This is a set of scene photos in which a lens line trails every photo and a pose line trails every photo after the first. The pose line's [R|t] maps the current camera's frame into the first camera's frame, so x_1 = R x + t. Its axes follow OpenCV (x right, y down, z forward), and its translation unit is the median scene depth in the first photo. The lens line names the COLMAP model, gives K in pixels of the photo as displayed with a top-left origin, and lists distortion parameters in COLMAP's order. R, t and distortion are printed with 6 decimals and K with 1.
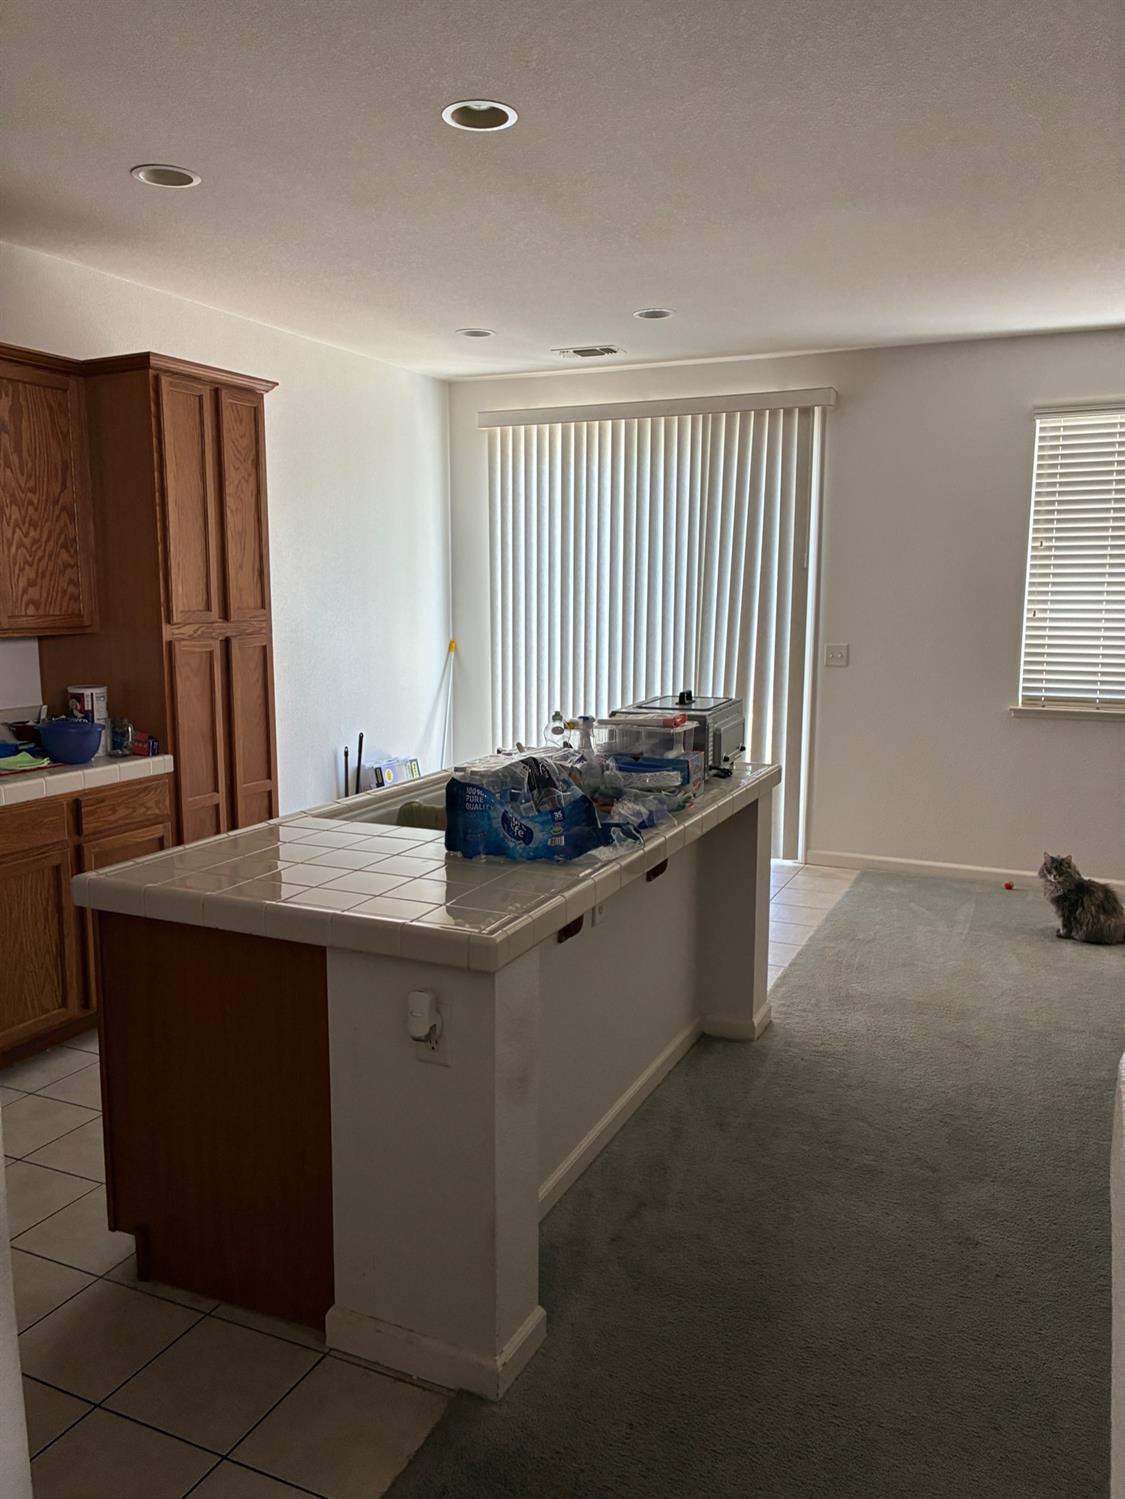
lens RADIAL K [[1146.7, 0, 557.7], [0, 1146.7, 744.7], [0, 0, 1]] dist [0.074372, -0.100747]
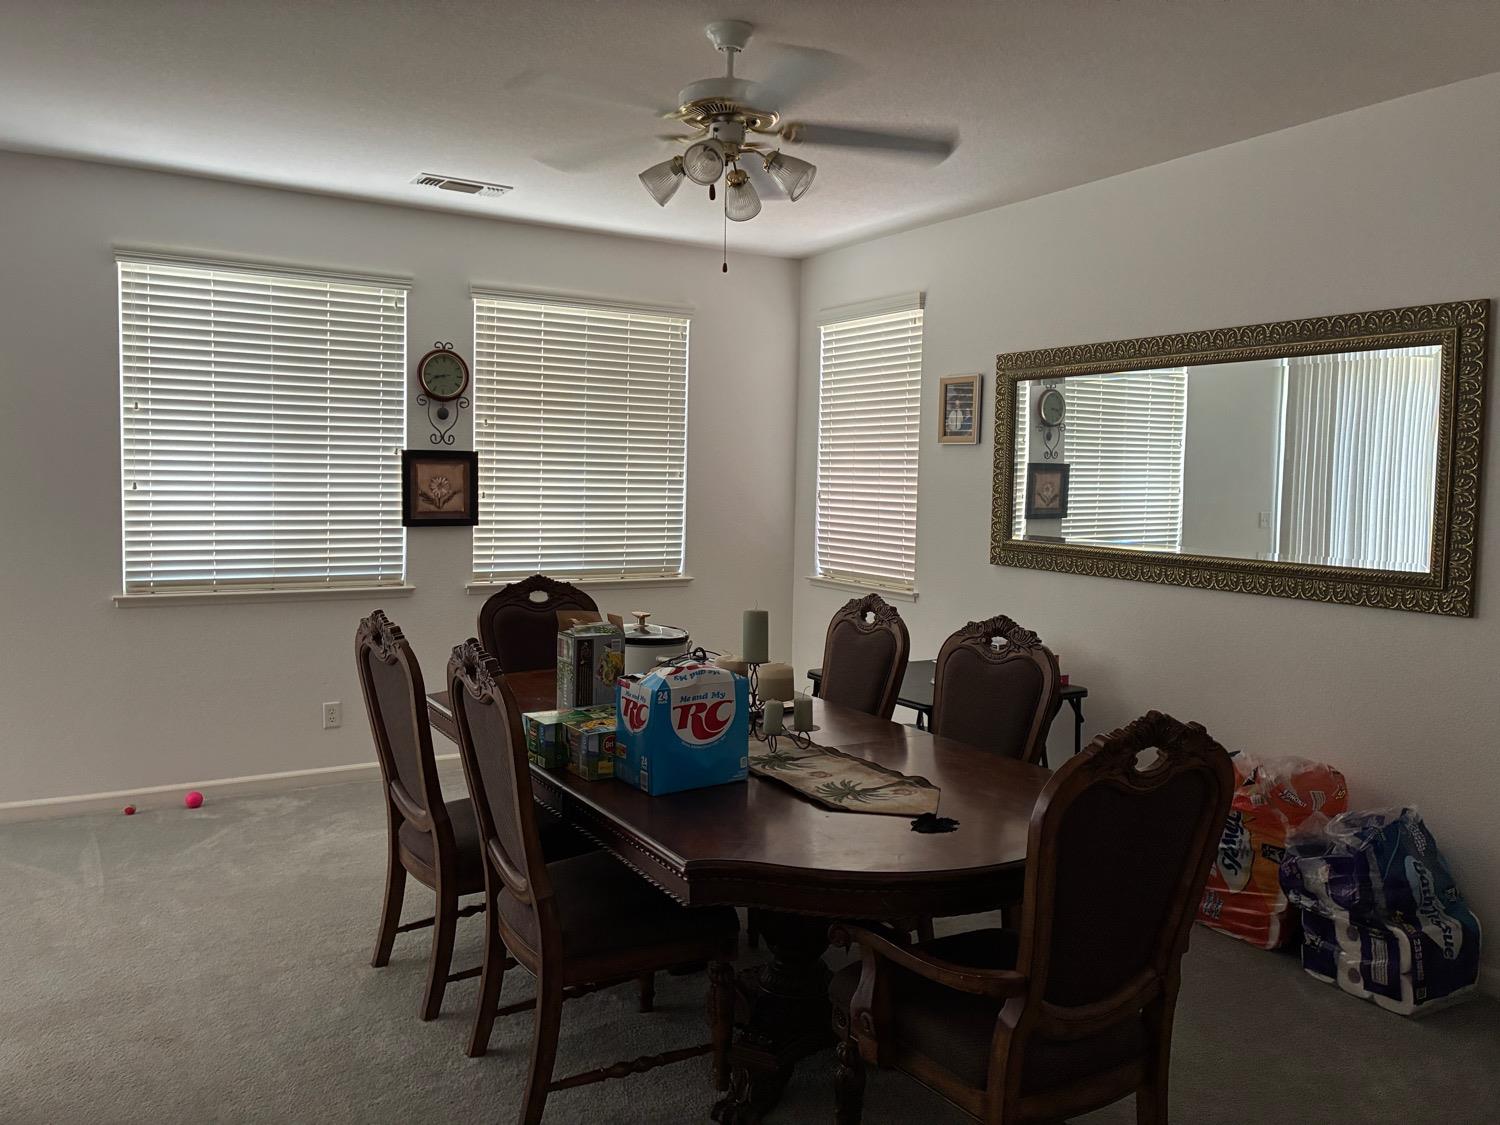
lens RADIAL K [[1147.5, 0, 720.7], [0, 1147.5, 543.6], [0, 0, 1]] dist [0.074372, -0.100747]
pose [[0.593230, -0.043222, 0.803872, -0.024065], [0.100127, 0.994765, -0.020404, -0.009864], [-0.798782, 0.092594, 0.594452, 0.148133]]
